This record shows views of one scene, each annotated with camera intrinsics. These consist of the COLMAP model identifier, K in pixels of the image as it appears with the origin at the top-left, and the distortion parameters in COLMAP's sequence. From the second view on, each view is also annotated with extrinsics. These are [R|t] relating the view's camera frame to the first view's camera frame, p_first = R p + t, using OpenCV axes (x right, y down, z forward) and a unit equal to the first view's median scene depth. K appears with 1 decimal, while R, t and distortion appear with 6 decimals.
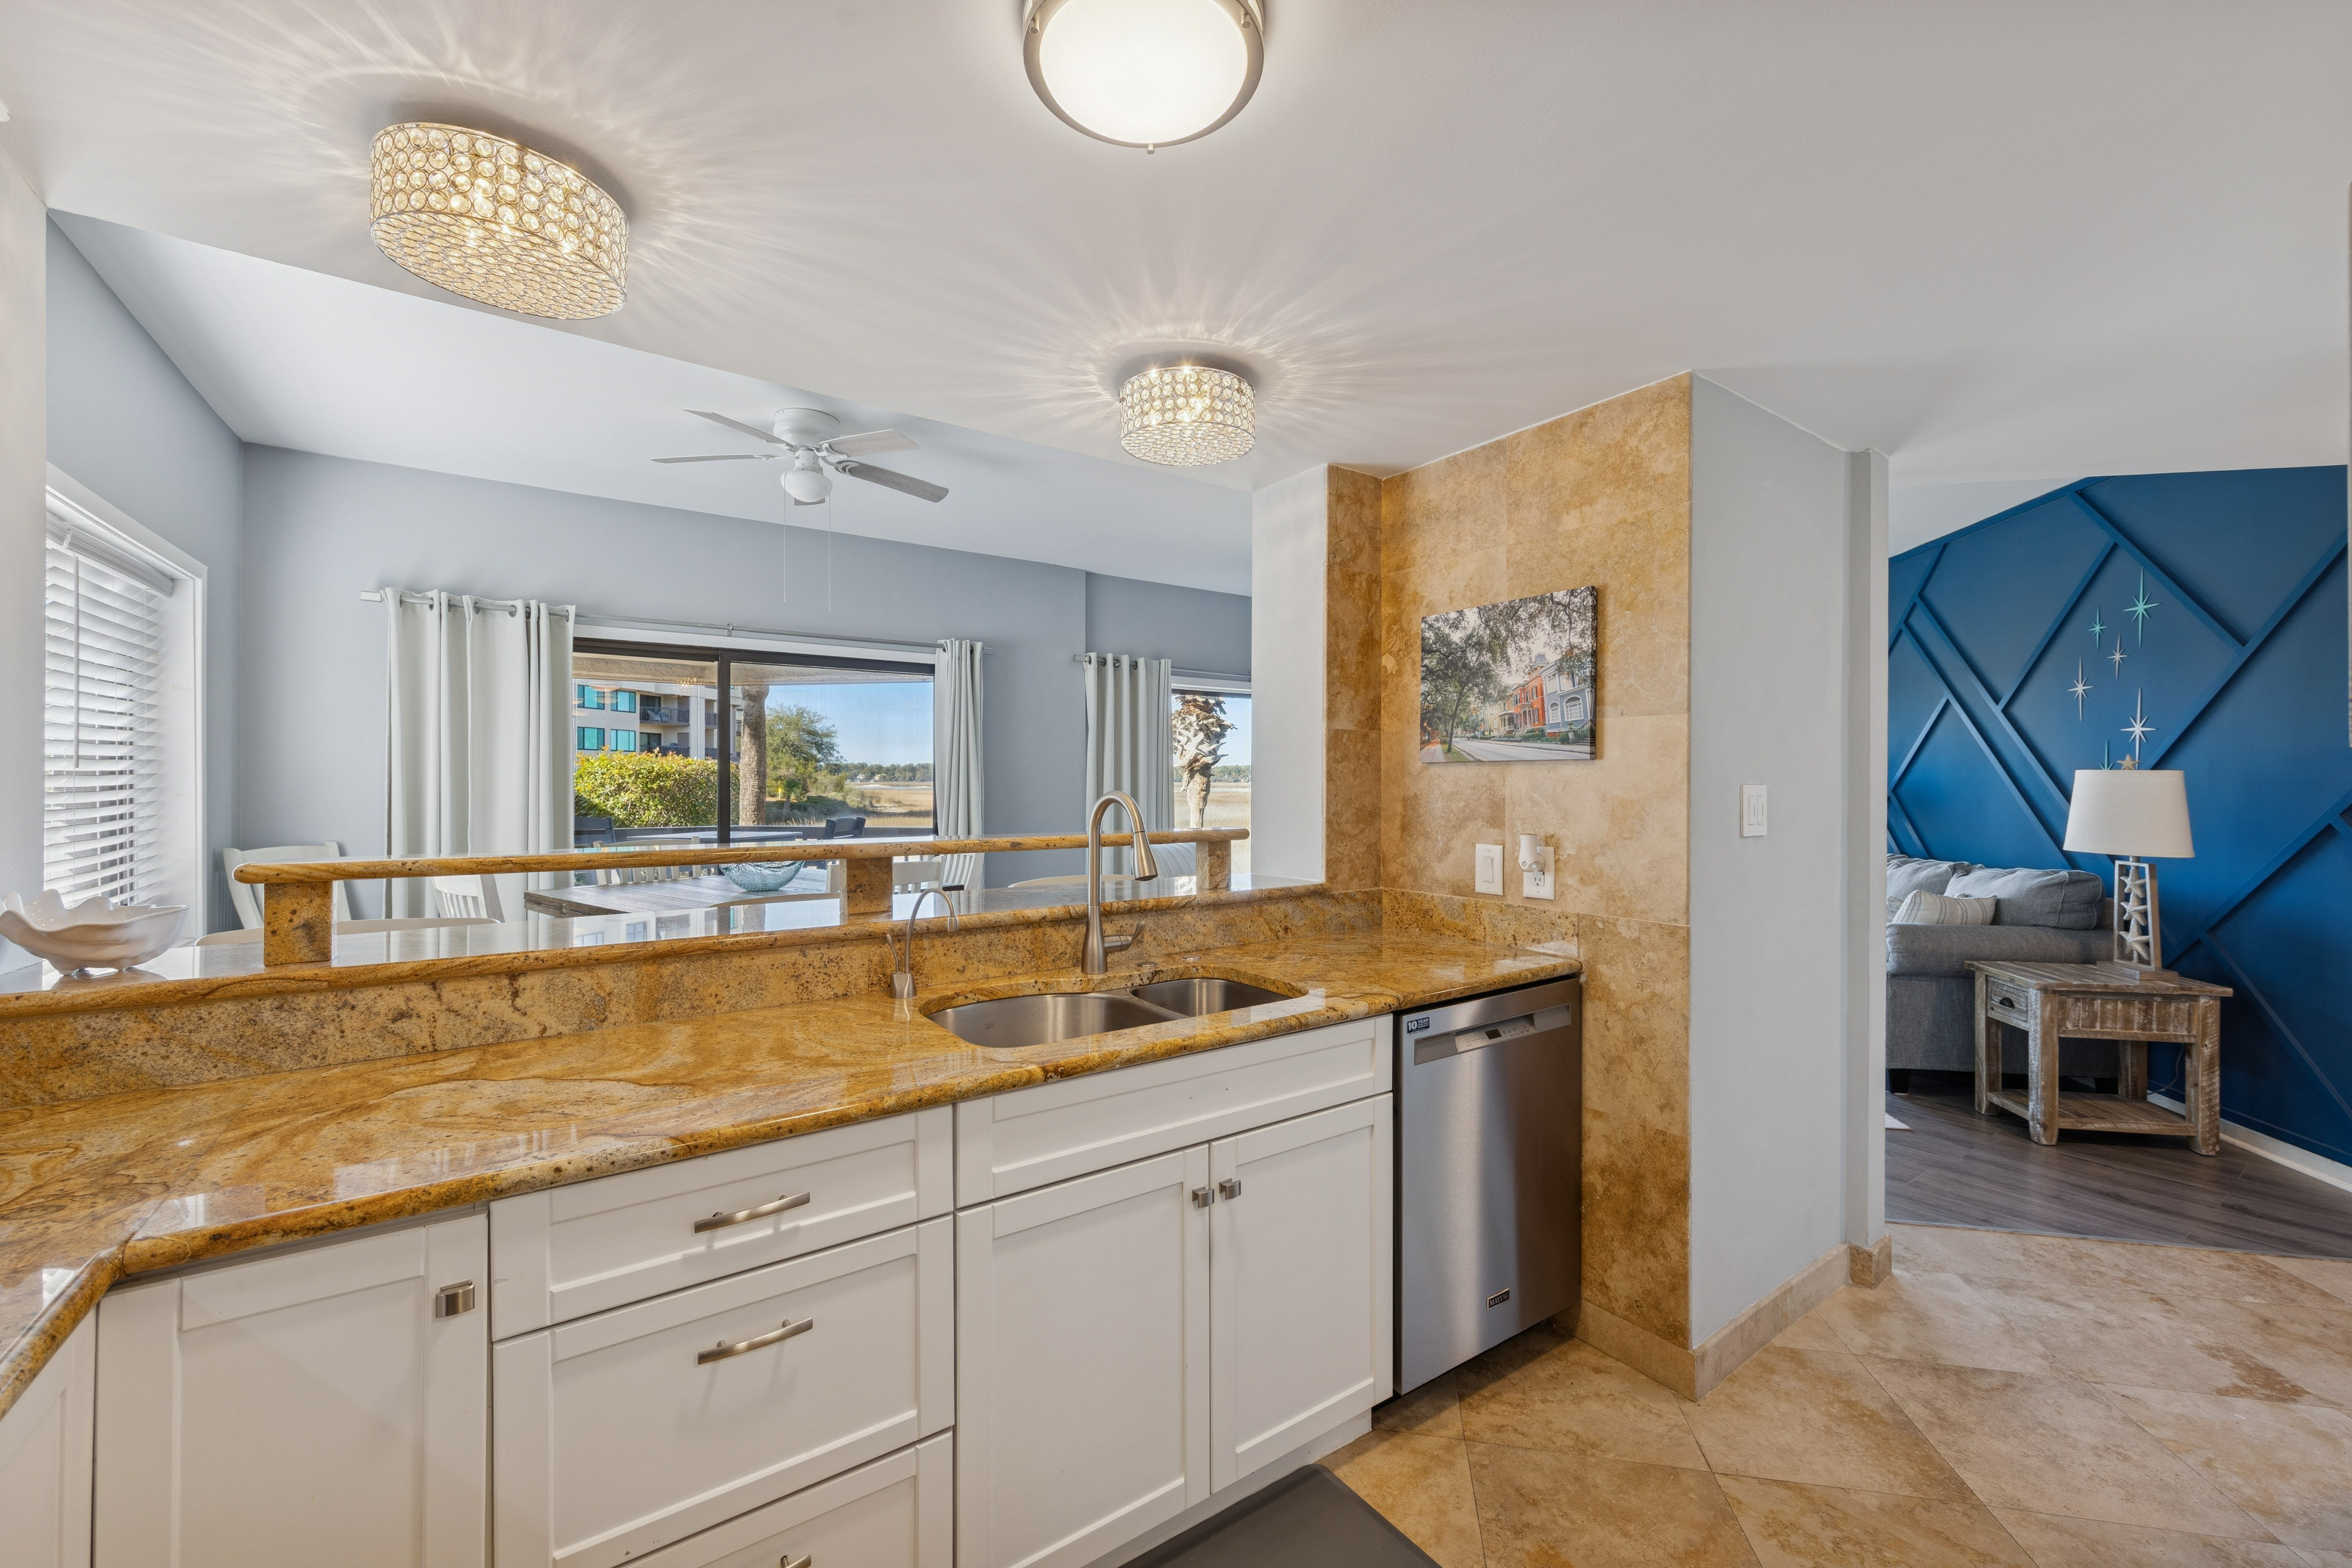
lens RADIAL K [[938.5, 0, 1184.9], [0, 938.5, 783.2], [0, 0, 1]] dist [0.000758, 0.000068]
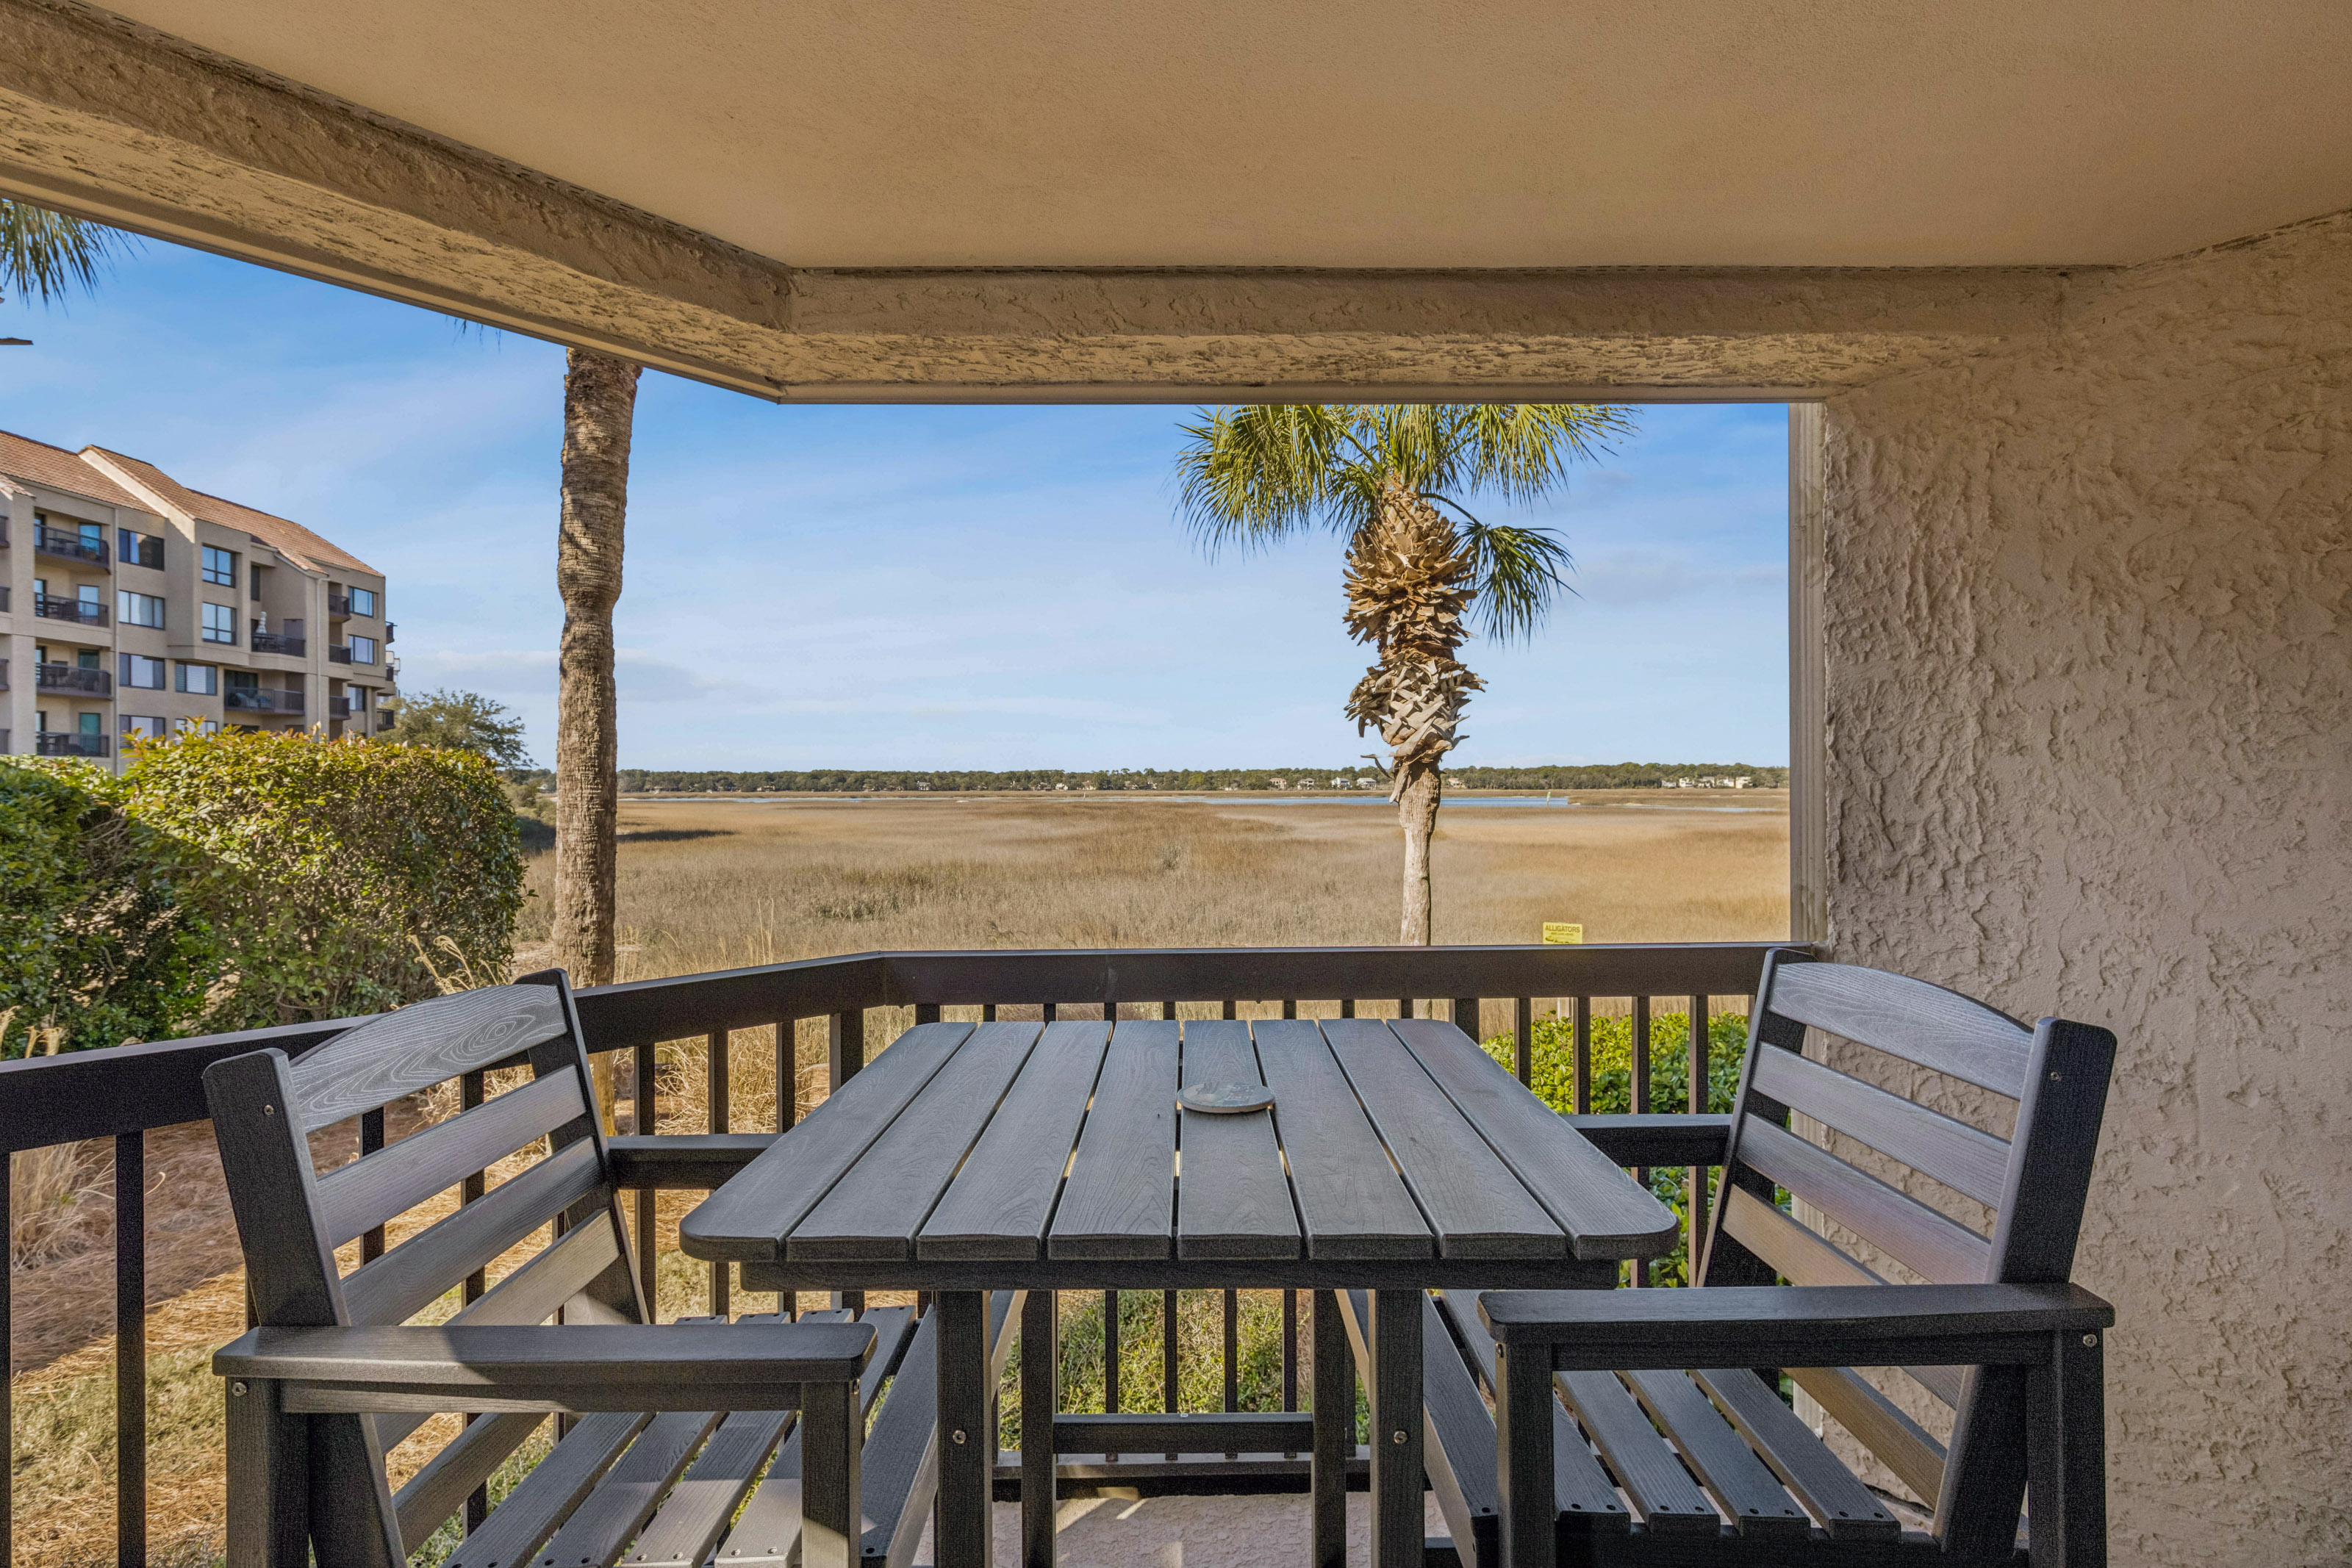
lens RADIAL K [[1109.4, 0, 1174.4], [0, 1109.4, 799.3], [0, 0, 1]] dist [0.001383, 0.000269]
pose [[0.982863, -0.008934, 0.184122, -0.232440], [0.007661, 0.999942, 0.007626, 0.000719], [-0.184180, -0.006085, 0.982874, 0.351247]]
